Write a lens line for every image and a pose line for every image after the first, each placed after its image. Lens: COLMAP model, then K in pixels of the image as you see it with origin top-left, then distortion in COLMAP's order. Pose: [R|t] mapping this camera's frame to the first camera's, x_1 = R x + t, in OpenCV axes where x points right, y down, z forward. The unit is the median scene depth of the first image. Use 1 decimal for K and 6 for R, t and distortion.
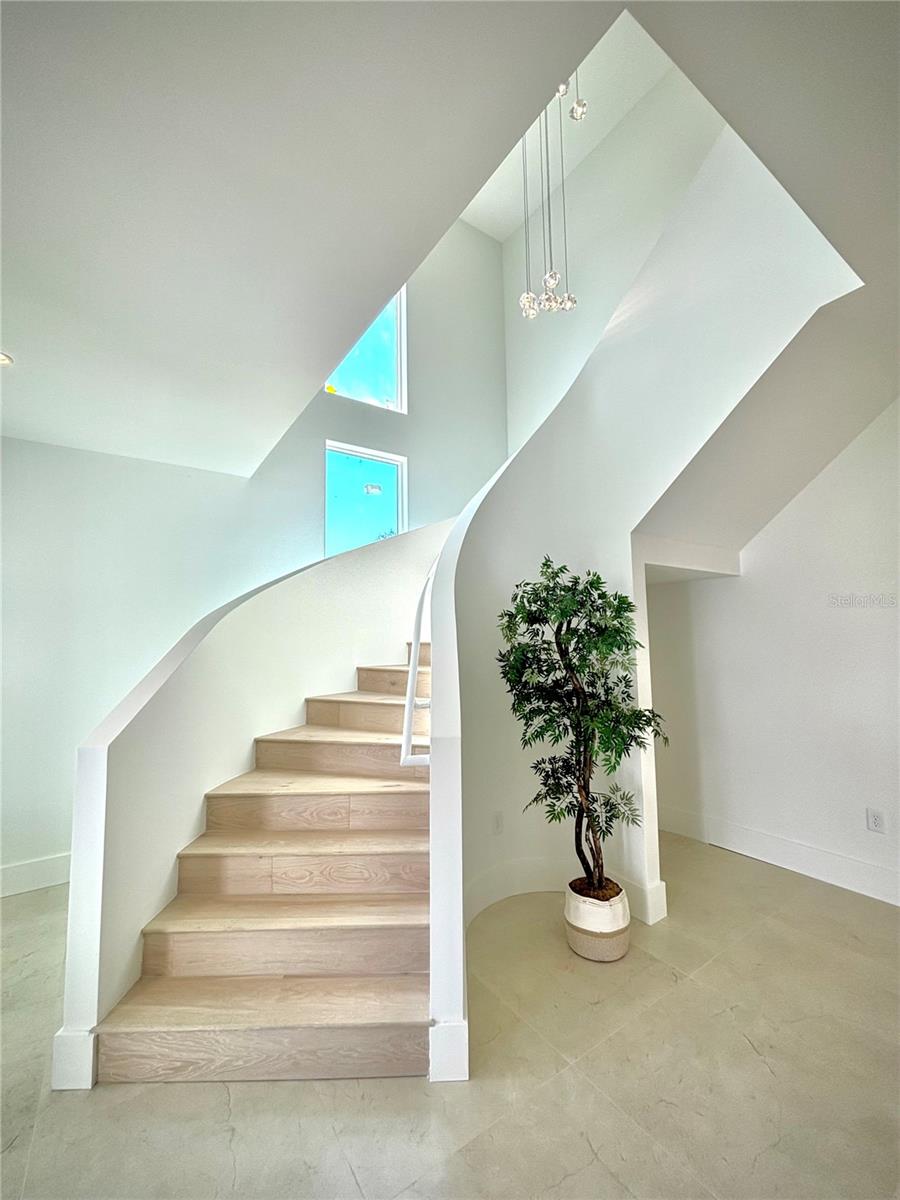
lens RADIAL K [[485.1, 0, 450.0], [0, 485.1, 600.0], [0, 0, 1]] dist [-0.000285, 0.000095]
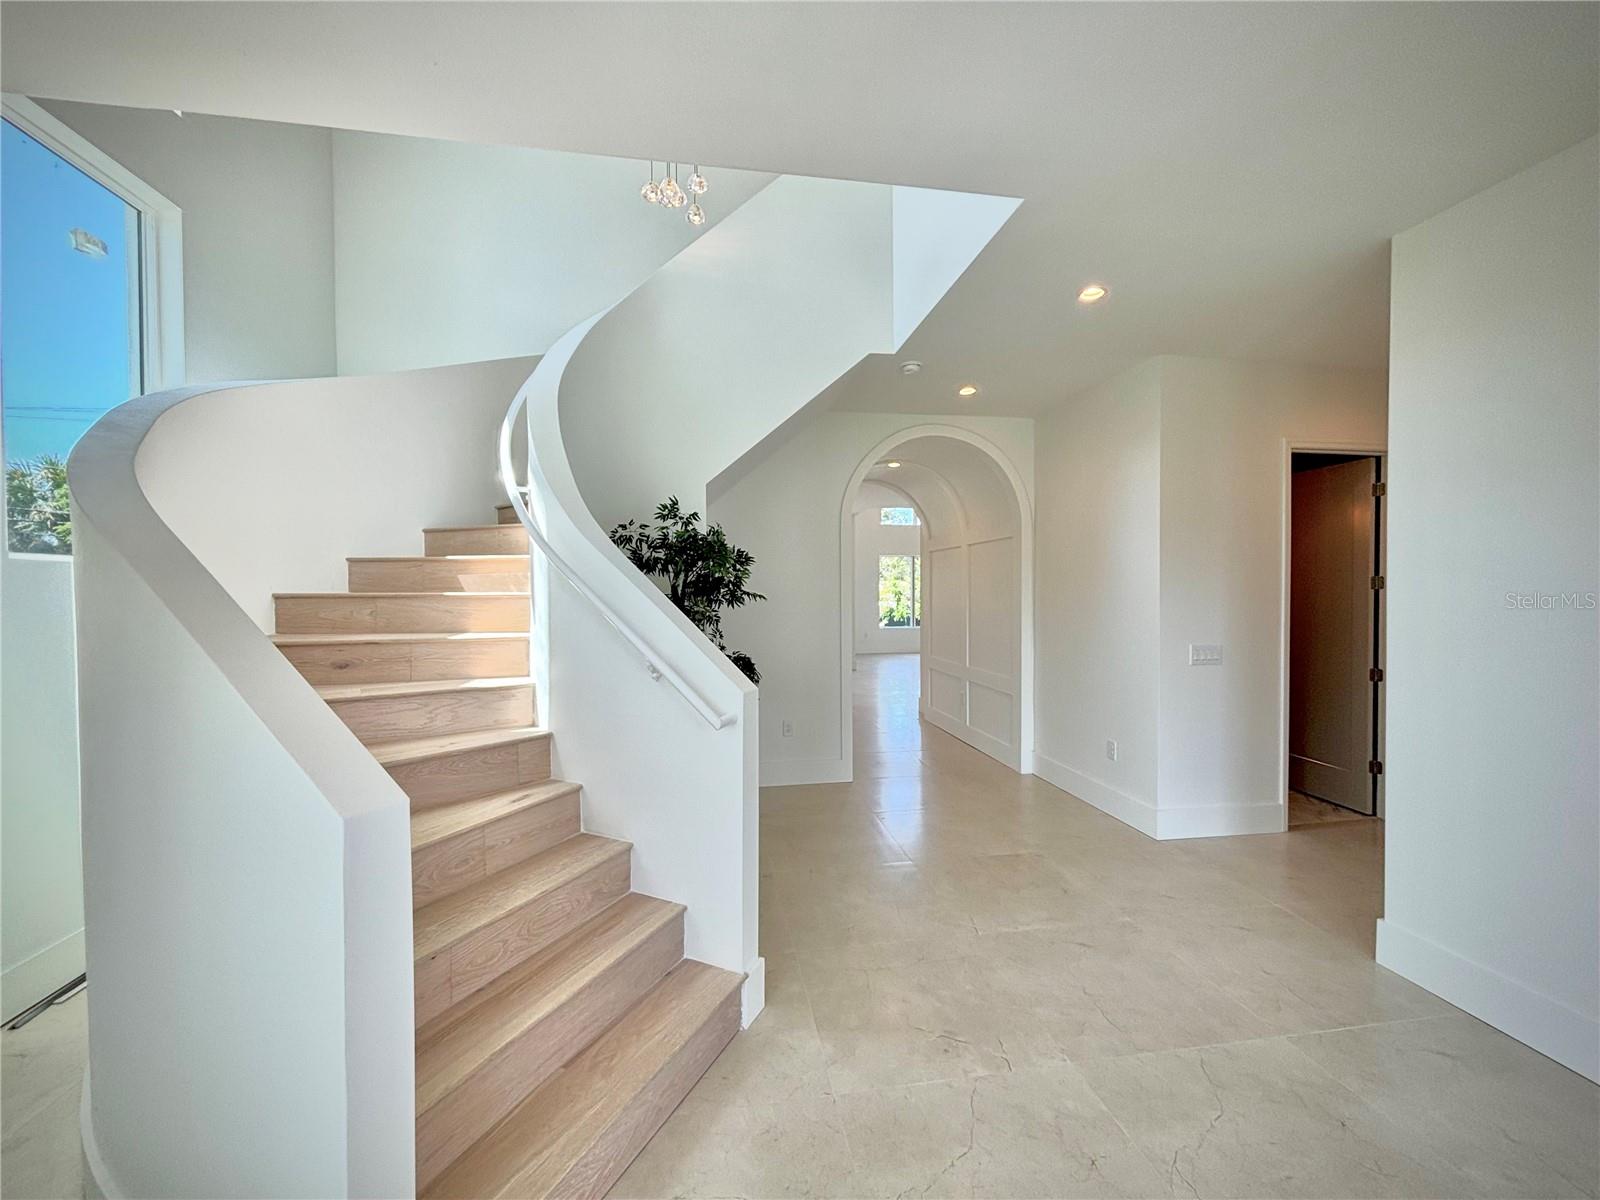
lens RADIAL K [[646.8, 0, 800.0], [0, 646.8, 600.0], [0, 0, 1]] dist [-0.000285, 0.000095]
pose [[0.423760, 0.000847, 0.905774, -0.879817], [-0.077732, 0.996344, 0.035435, 0.040168], [-0.902433, -0.085424, 0.422277, 0.302891]]
